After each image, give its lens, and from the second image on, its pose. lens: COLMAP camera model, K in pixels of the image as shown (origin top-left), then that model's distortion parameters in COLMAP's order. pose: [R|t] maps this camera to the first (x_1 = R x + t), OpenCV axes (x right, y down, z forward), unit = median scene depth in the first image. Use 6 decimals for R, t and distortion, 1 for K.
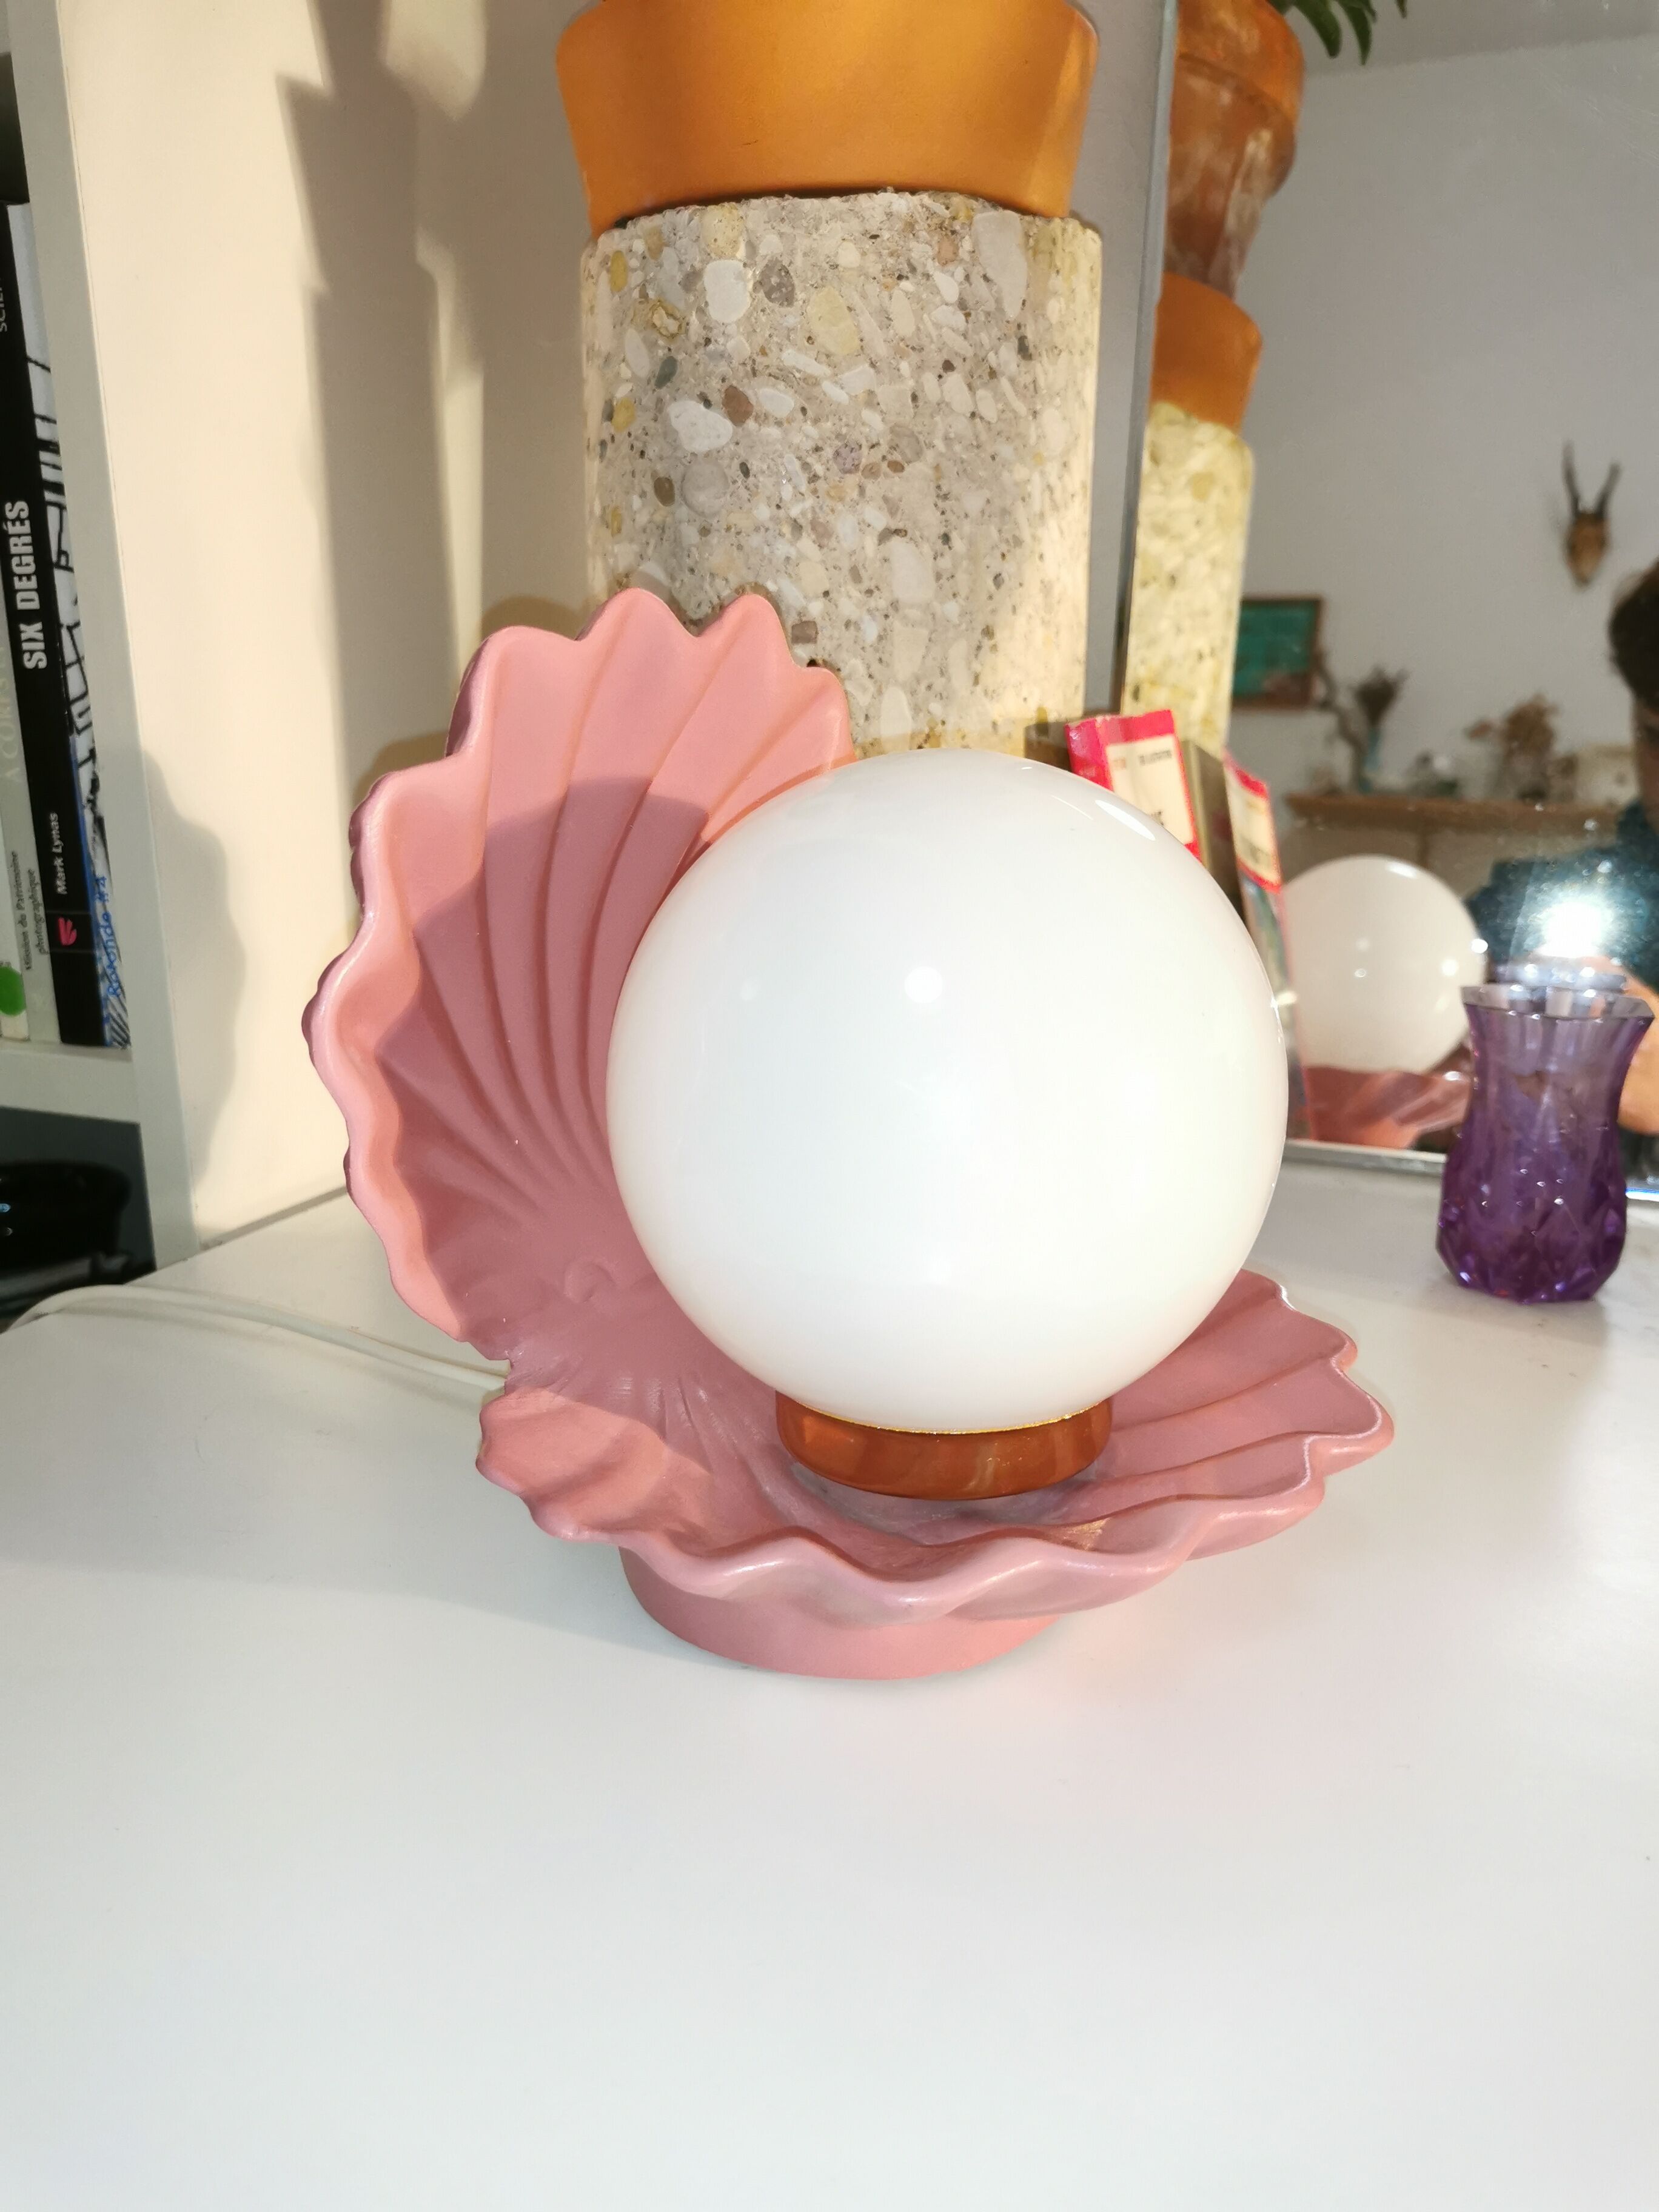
lens RADIAL K [[1750.9, 0, 826.8], [0, 1750.9, 1105.9], [0, 0, 1]] dist [0.047439, -0.075448]
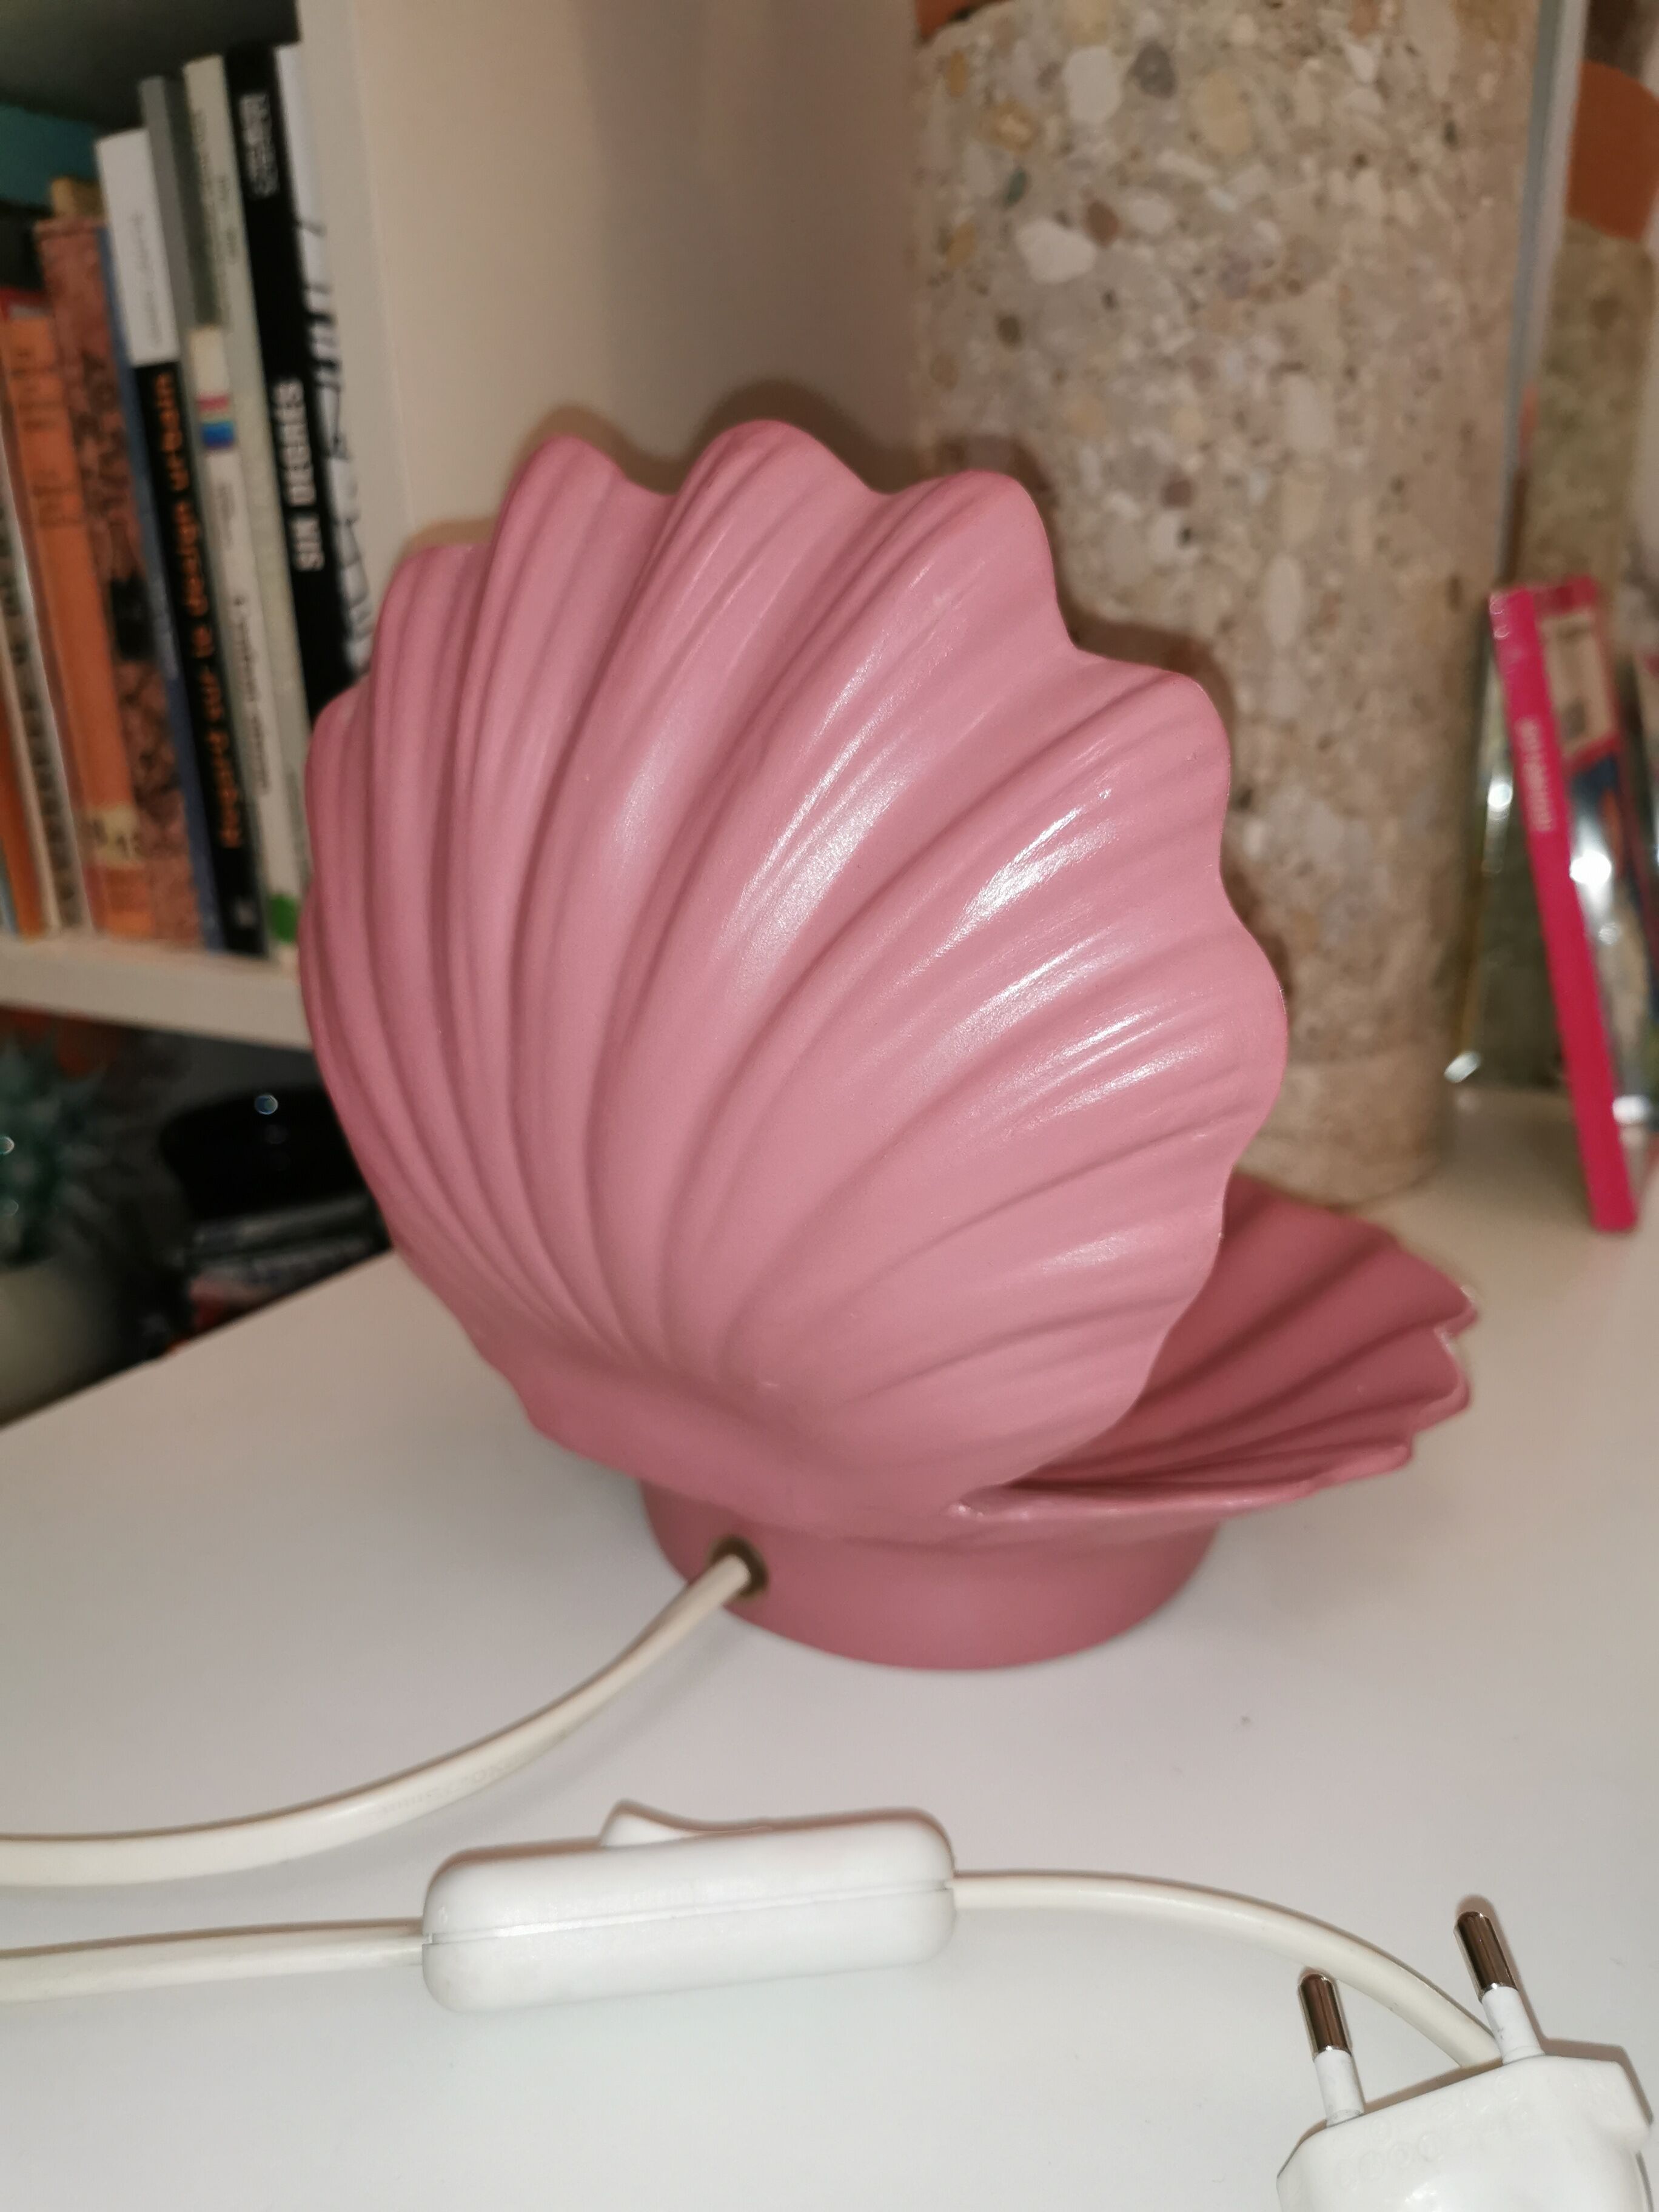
lens RADIAL K [[1785.6, 0, 829.5], [0, 1785.6, 1106.0], [0, 0, 1]] dist [-0.005830, -0.007045]
pose [[0.991410, 0.007832, -0.130553, -0.064439], [-0.000697, 0.998508, 0.054606, -0.022031], [0.130785, -0.054046, 0.989936, 0.113950]]
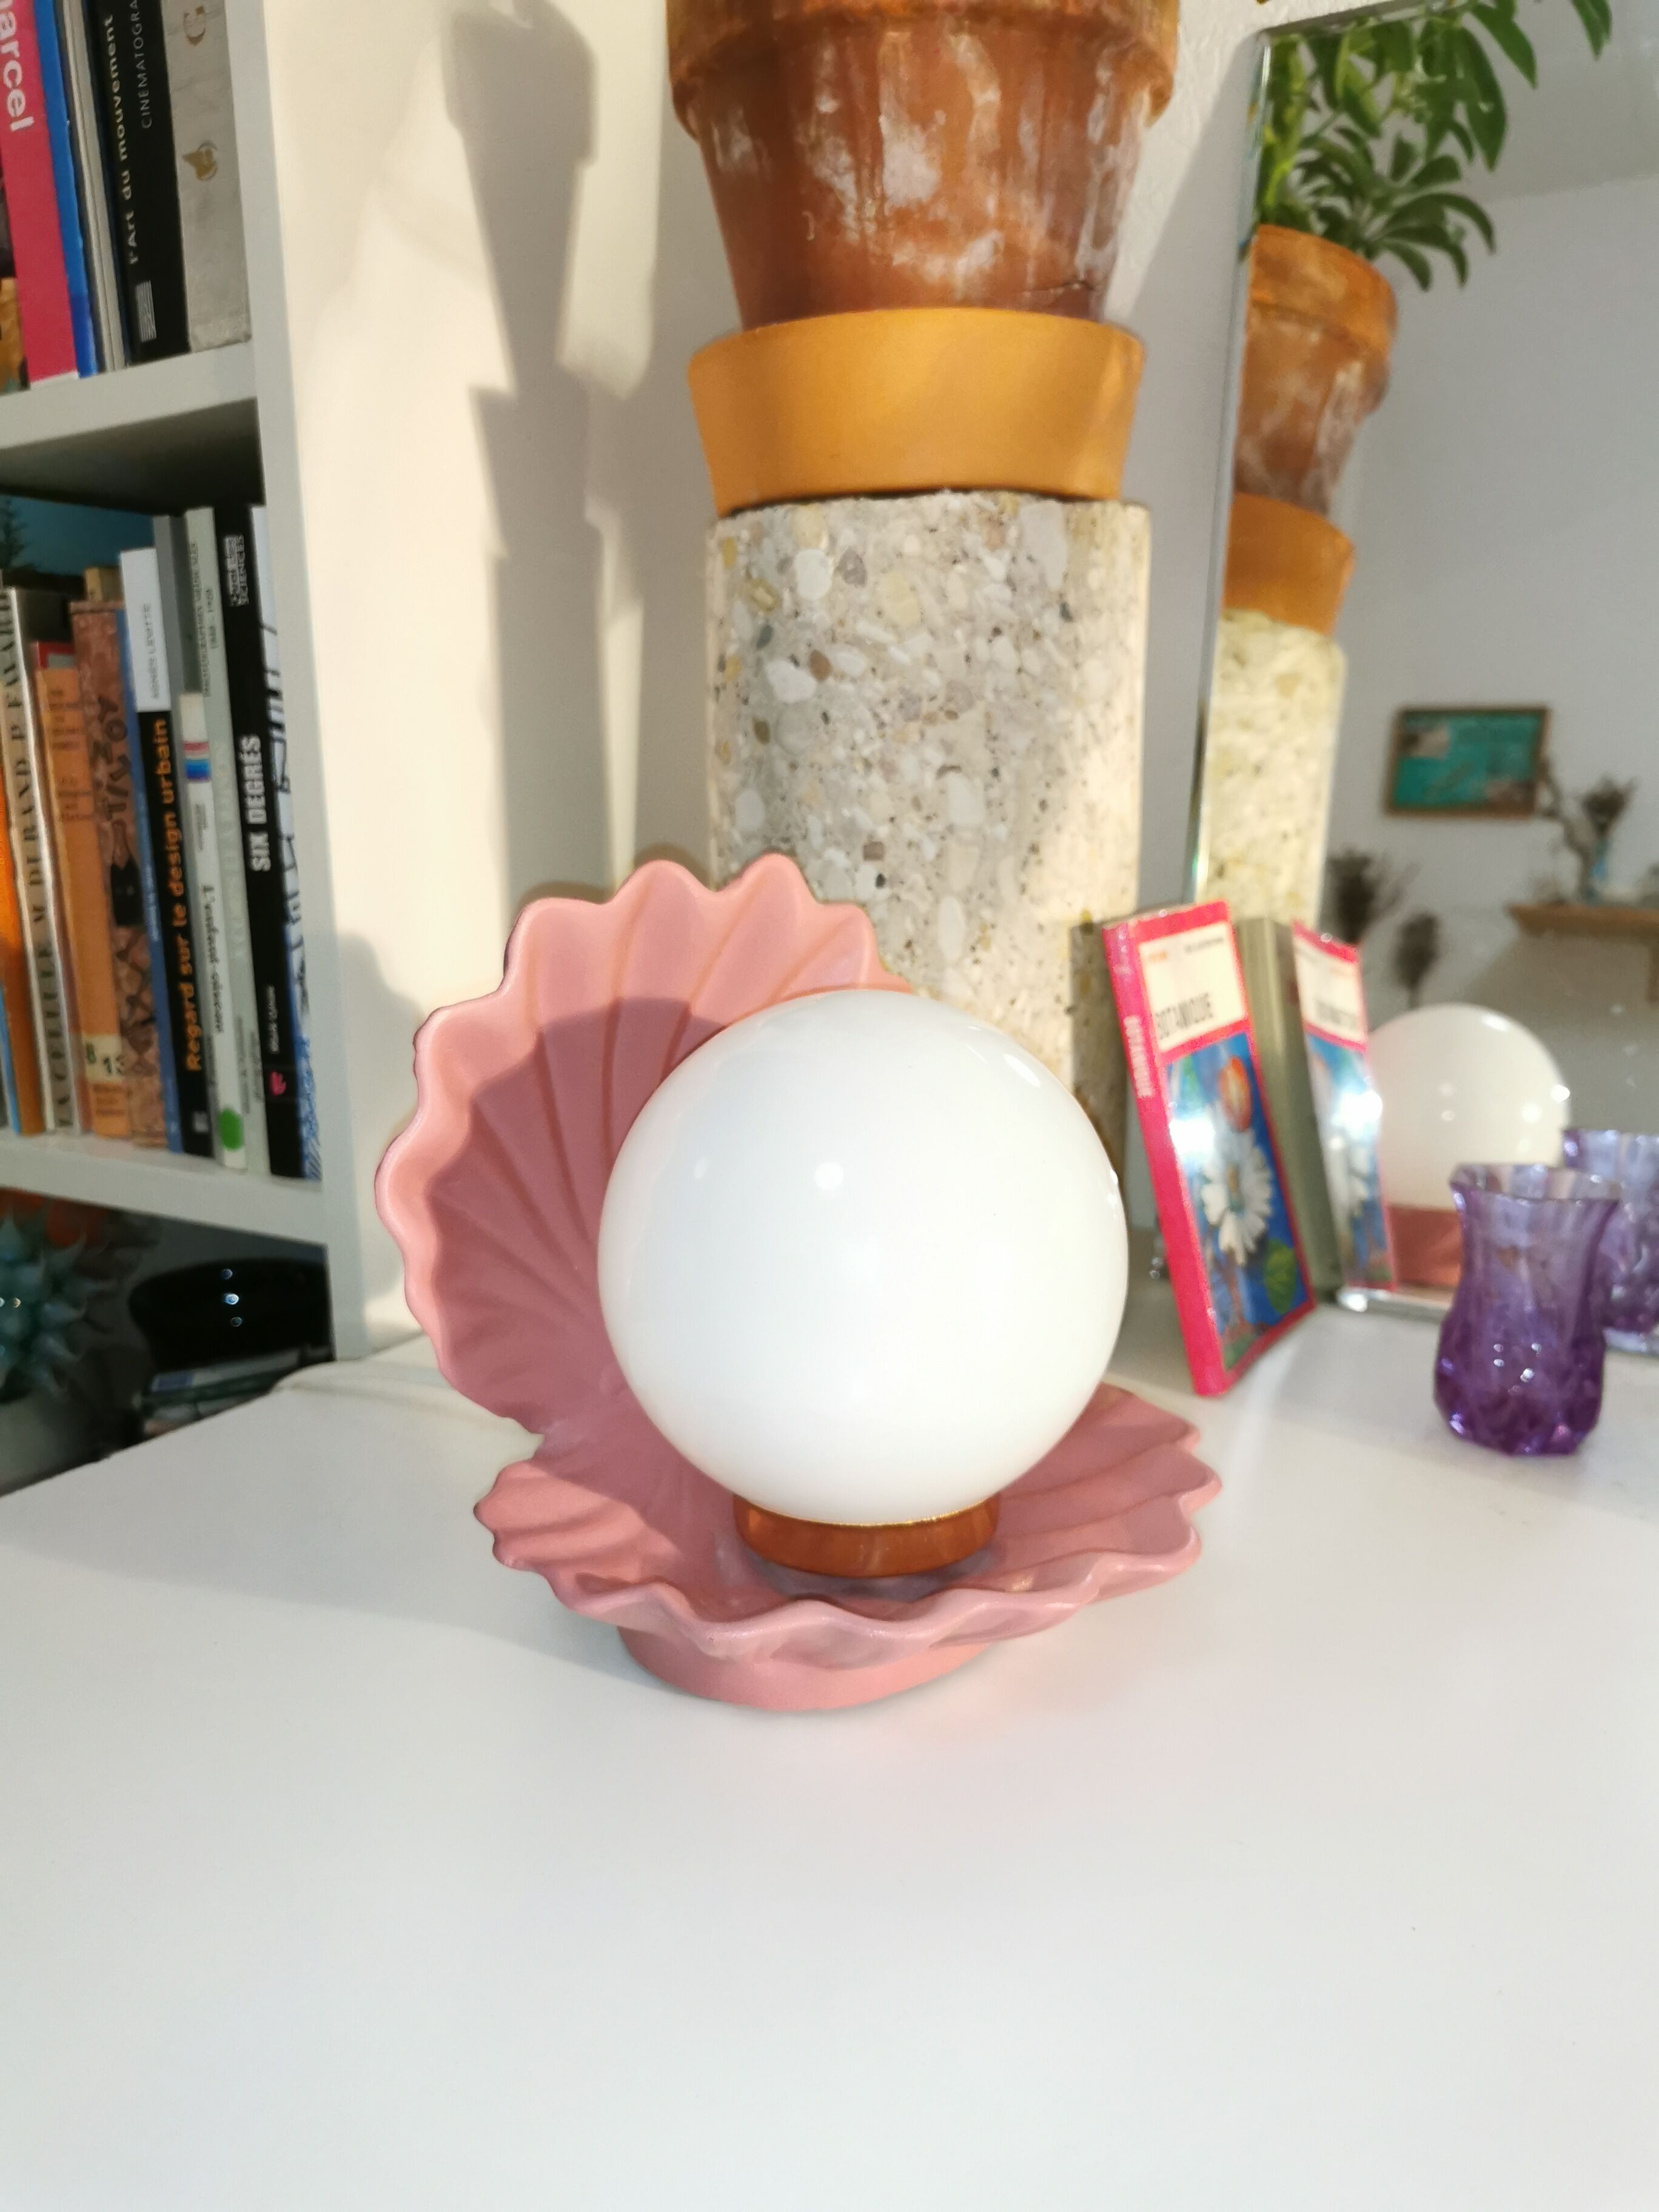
lens RADIAL K [[1761.5, 0, 827.0], [0, 1761.5, 1113.8], [0, 0, 1]] dist [0.025376, -0.045722]
pose [[0.991214, 0.021283, -0.130545, 0.114926], [-0.027447, 0.998583, -0.045595, -0.038676], [0.129389, 0.048777, 0.990393, -0.168869]]
